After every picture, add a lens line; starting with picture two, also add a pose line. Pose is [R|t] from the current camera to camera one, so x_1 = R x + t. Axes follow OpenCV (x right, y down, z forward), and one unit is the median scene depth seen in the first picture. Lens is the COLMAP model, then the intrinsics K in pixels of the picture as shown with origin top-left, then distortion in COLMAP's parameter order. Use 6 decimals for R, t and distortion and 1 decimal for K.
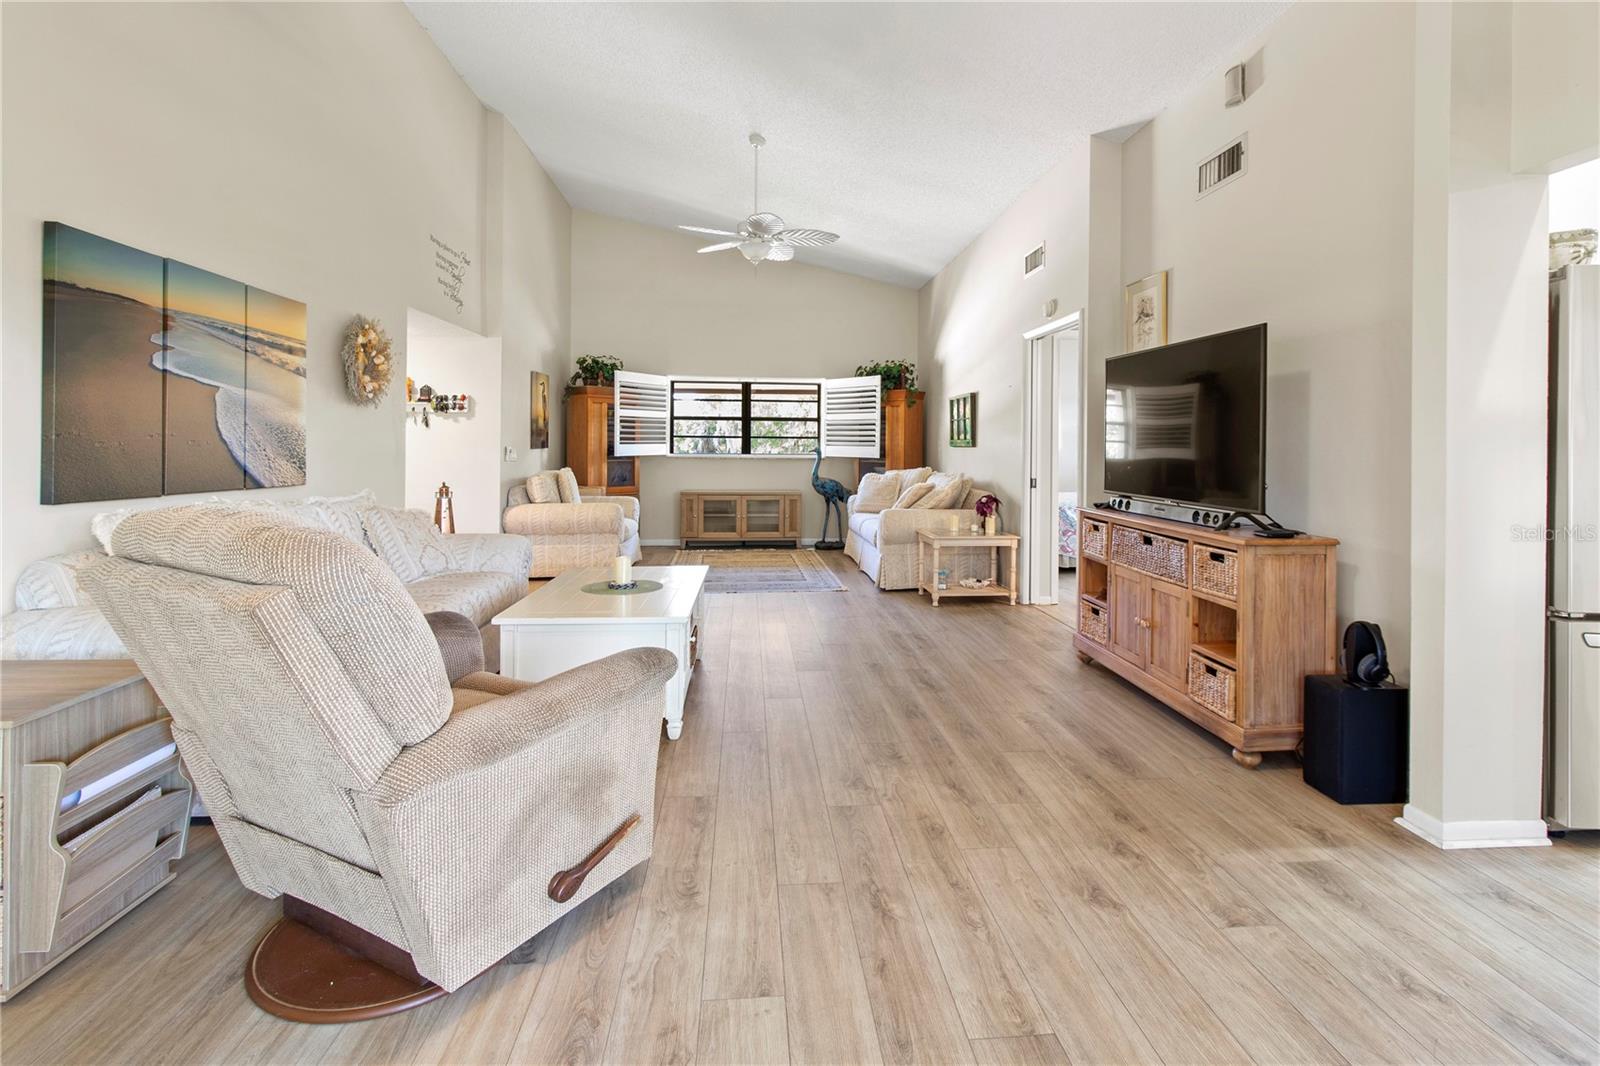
lens RADIAL K [[760.8, 0, 829.7], [0, 760.8, 449.4], [0, 0, 1]] dist [0.000026, 0.000419]
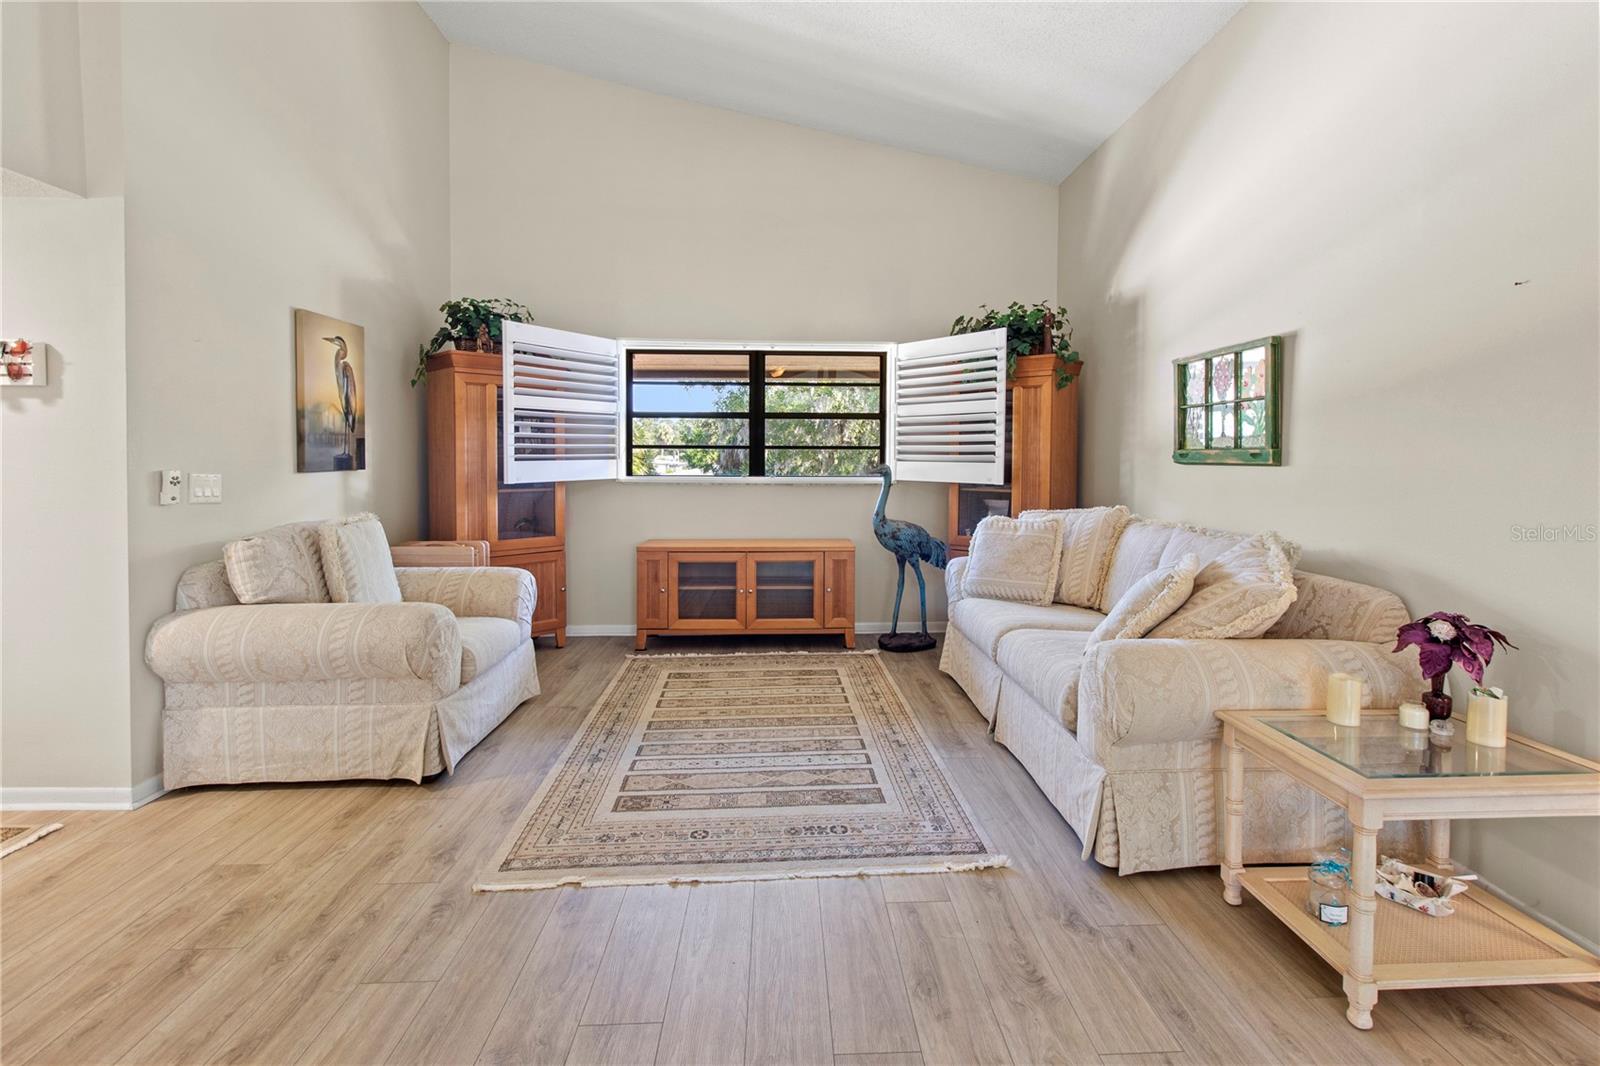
lens RADIAL K [[760.8, 0, 792.9], [0, 760.8, 482.0], [0, 0, 1]] dist [0.000026, 0.000419]
pose [[0.995989, -0.001074, -0.089464, -0.033080], [0.003518, 0.999625, 0.027166, -0.005574], [0.089401, -0.027372, 0.995619, 0.457284]]
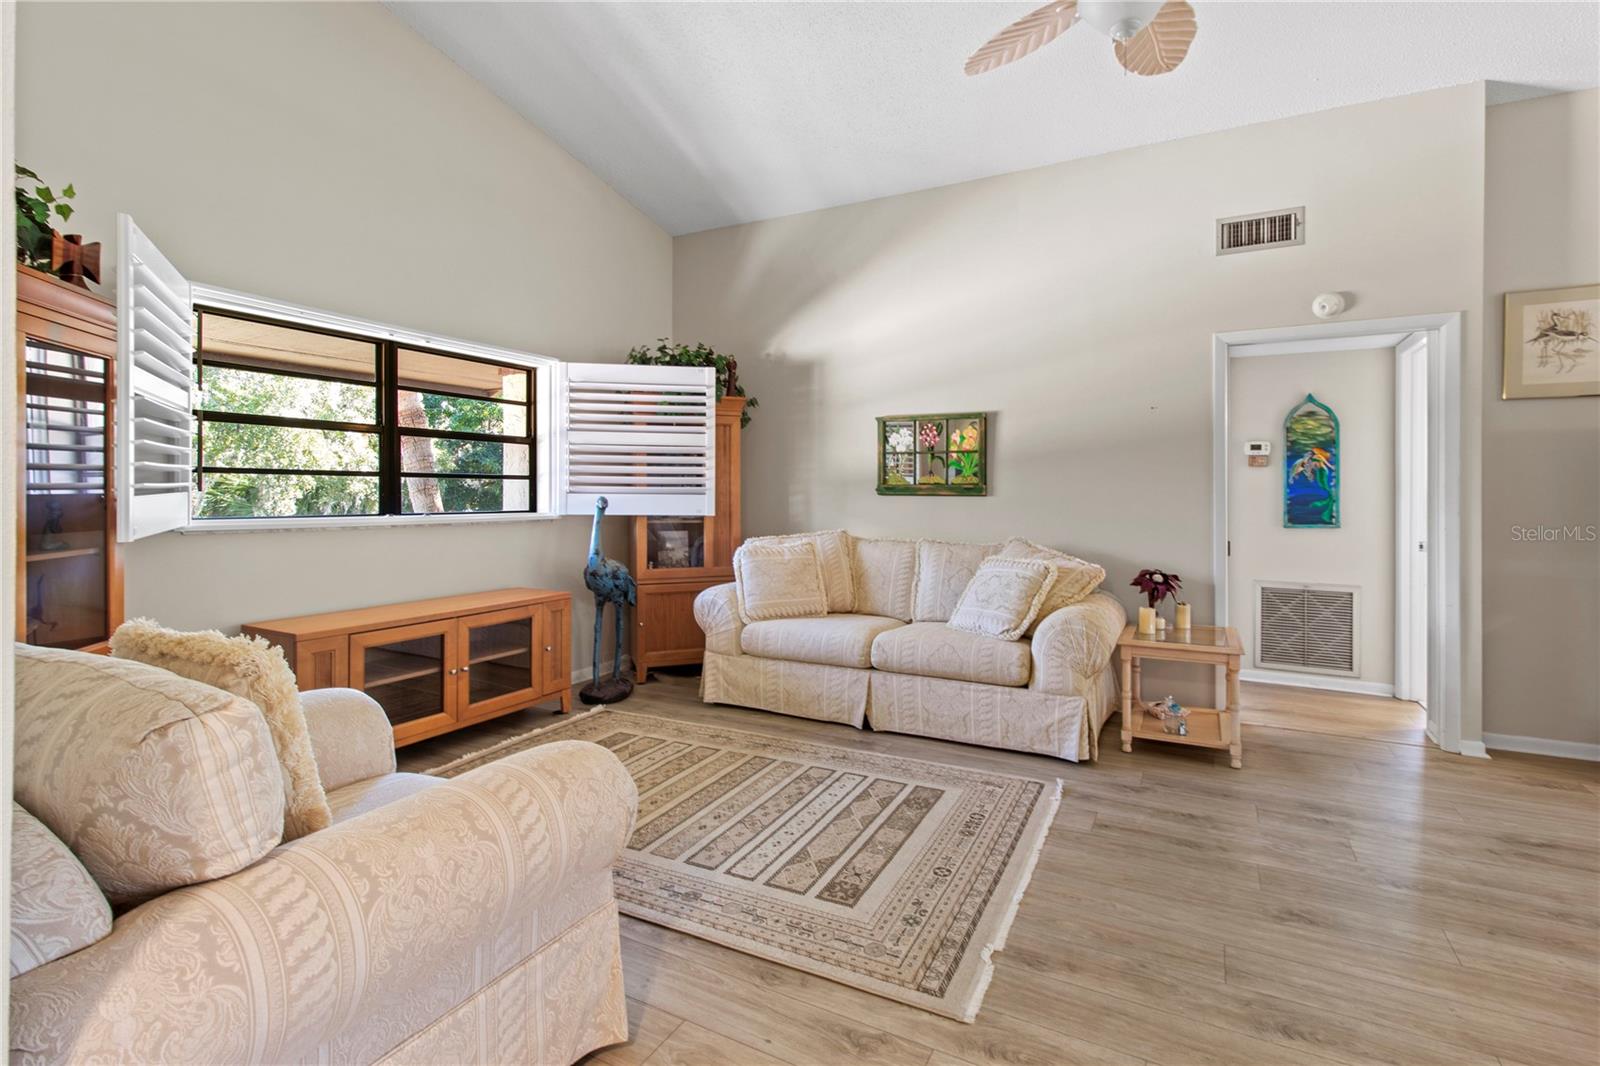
lens RADIAL K [[760.8, 0, 840.3], [0, 760.8, 496.2], [0, 0, 1]] dist [0.000026, 0.000419]
pose [[0.553869, -0.010137, 0.832542, -0.345061], [0.003602, 0.999946, 0.009779, -0.008084], [-0.832596, -0.002417, 0.553875, 0.608666]]
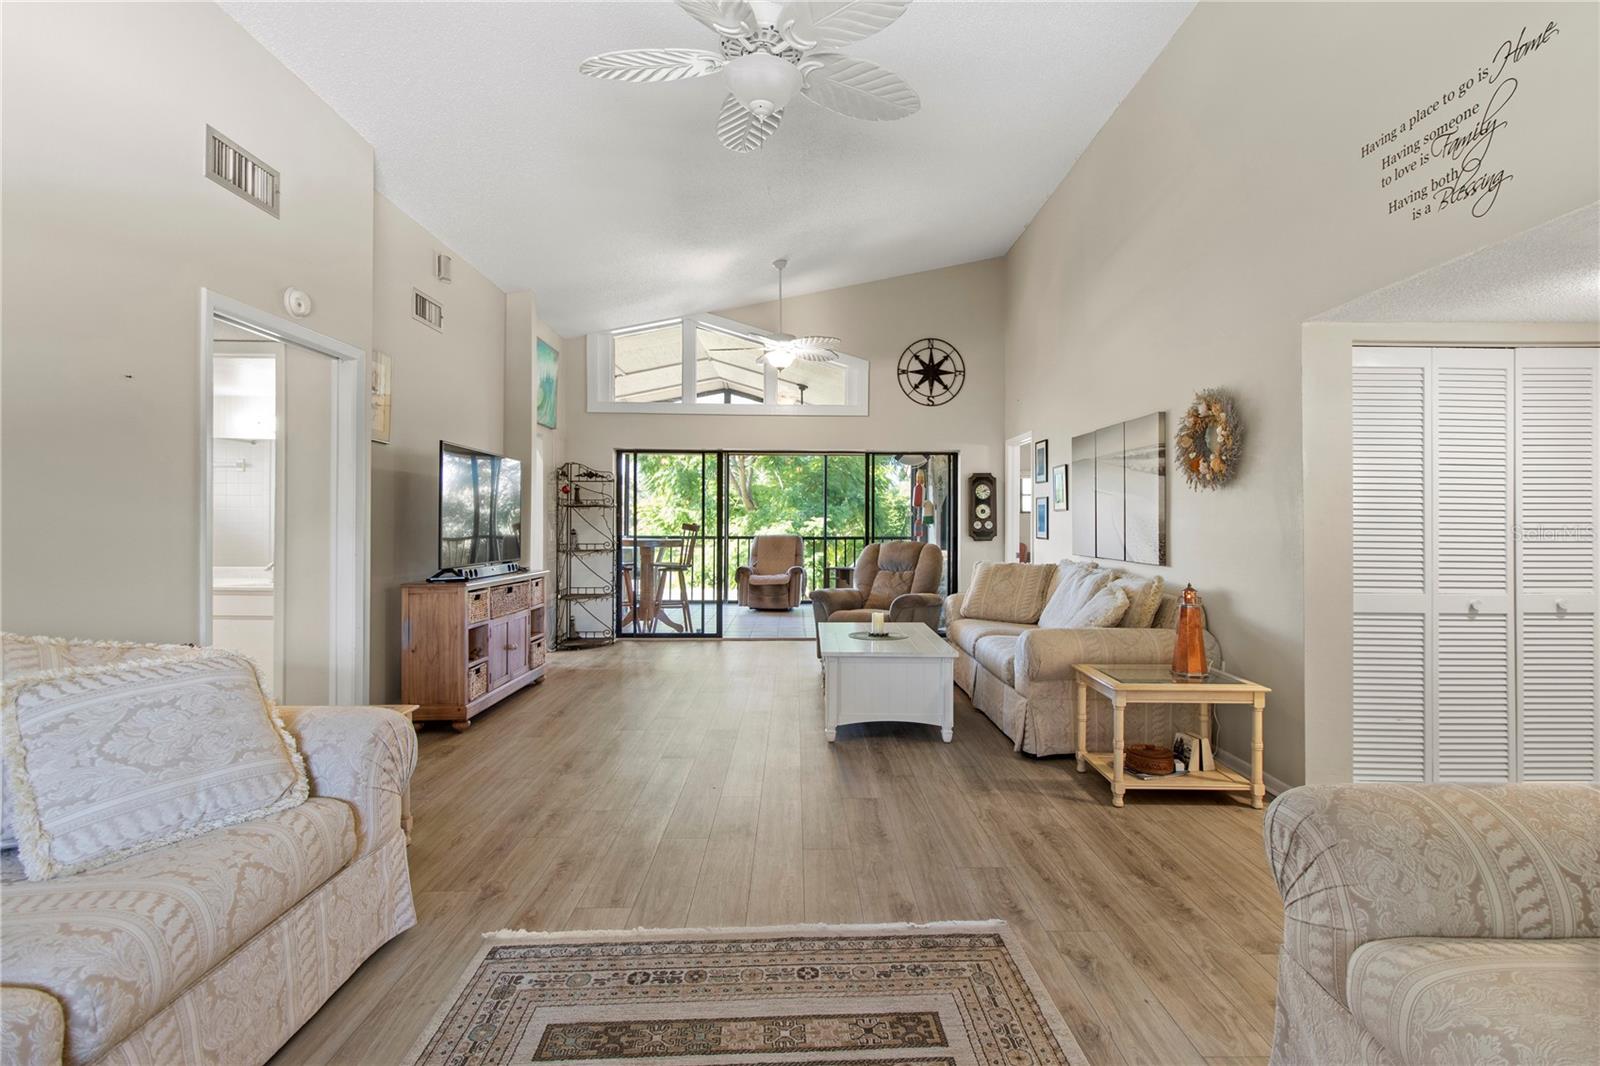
lens RADIAL K [[760.8, 0, 798.4], [0, 760.8, 533.4], [0, 0, 1]] dist [0.000026, 0.000419]
pose [[-0.994547, -0.012286, 0.103559, -0.112848], [-0.010508, 0.999788, 0.017696, -0.007983], [-0.103755, 0.016511, -0.994466, 0.965209]]
